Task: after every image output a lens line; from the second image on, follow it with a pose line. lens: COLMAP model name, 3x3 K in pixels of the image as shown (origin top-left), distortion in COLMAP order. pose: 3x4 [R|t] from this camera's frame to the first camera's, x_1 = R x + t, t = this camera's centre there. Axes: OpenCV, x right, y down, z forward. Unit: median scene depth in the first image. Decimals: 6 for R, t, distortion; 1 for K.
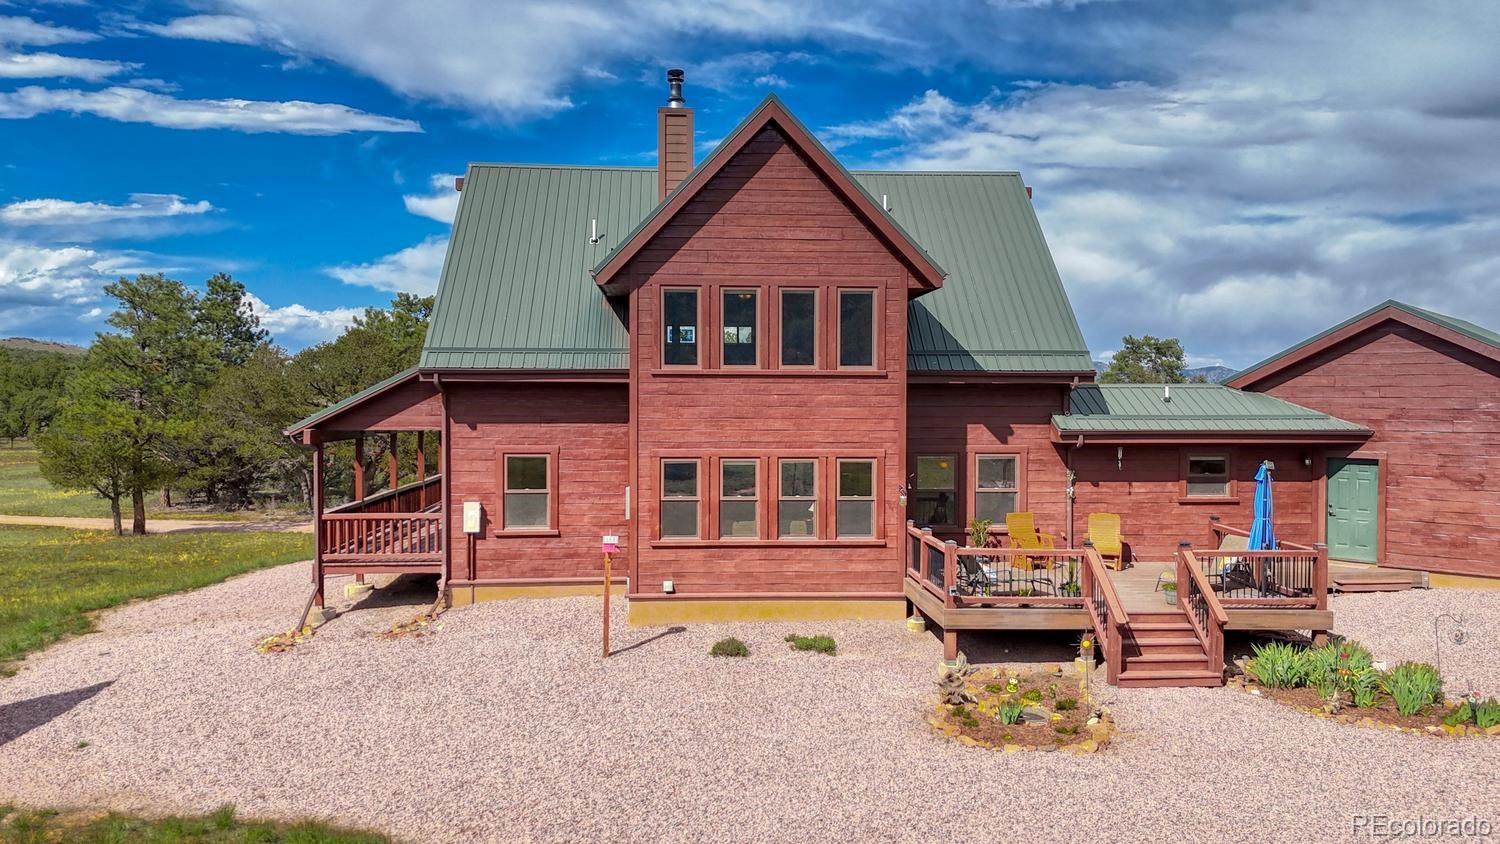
lens RADIAL K [[1103.7, 0, 746.2], [0, 1103.7, 420.1], [0, 0, 1]] dist [0.062597, -0.060233]
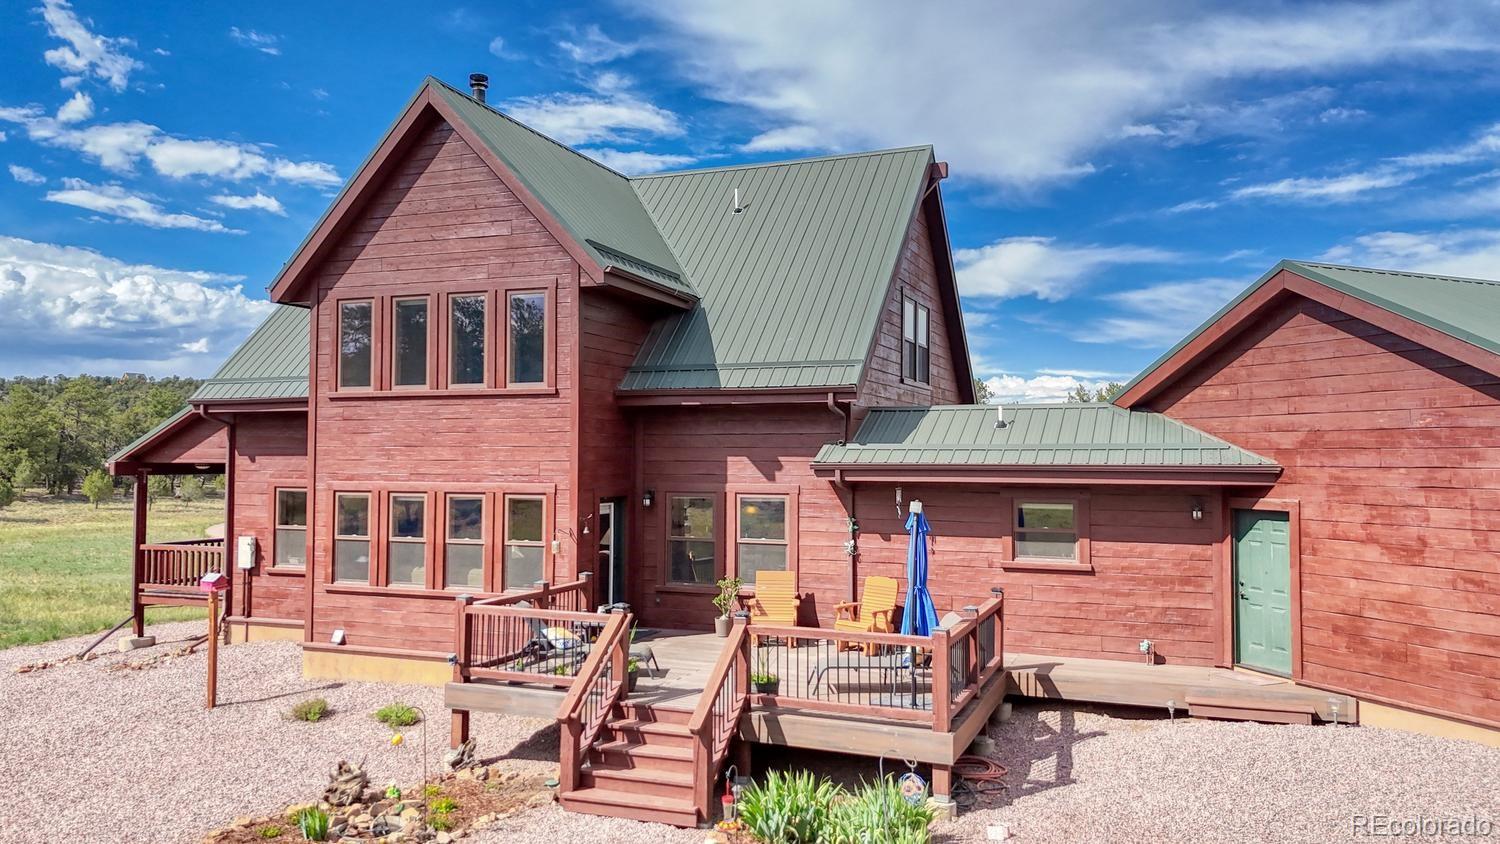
lens RADIAL K [[1103.7, 0, 763.7], [0, 1103.7, 414.3], [0, 0, 1]] dist [0.062597, -0.060233]
pose [[0.904241, -0.017263, -0.426674, 0.554244], [-0.010827, 0.997935, -0.063320, 0.022741], [0.426886, 0.061876, 0.902186, 0.291975]]
